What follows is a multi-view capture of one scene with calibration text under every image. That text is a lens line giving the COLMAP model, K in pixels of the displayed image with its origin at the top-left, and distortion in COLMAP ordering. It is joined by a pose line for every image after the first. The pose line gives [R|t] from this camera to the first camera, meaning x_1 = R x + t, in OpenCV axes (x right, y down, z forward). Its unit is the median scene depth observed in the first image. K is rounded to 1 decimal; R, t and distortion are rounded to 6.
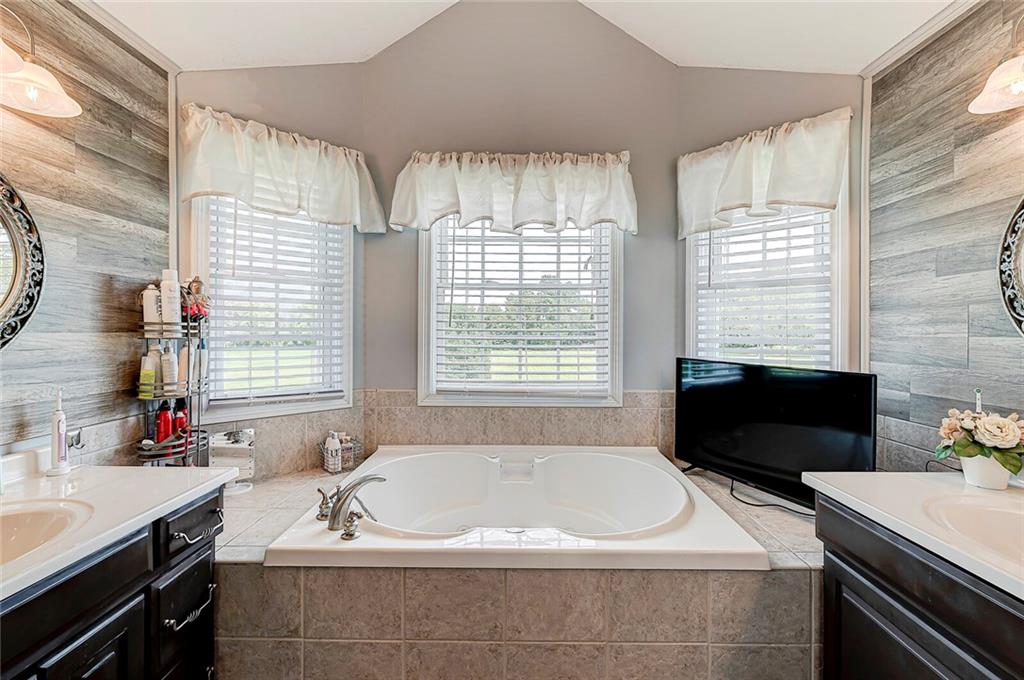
lens RADIAL K [[446.1, 0, 511.5], [0, 446.1, 328.9], [0, 0, 1]] dist [0.001110, 0.000527]
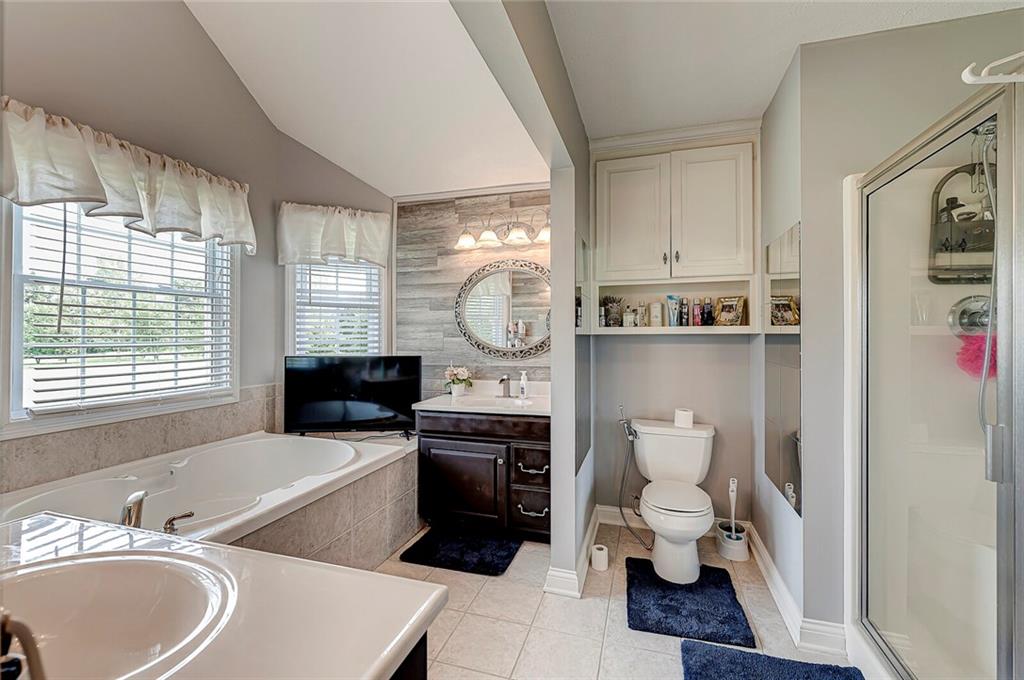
lens RADIAL K [[446.1, 0, 518.4], [0, 446.1, 336.9], [0, 0, 1]] dist [0.001110, 0.000527]
pose [[0.271955, -0.009061, 0.962267, -0.832457], [-0.000232, 0.999955, 0.009481, -0.006138], [-0.962310, -0.002802, 0.271941, -0.017827]]
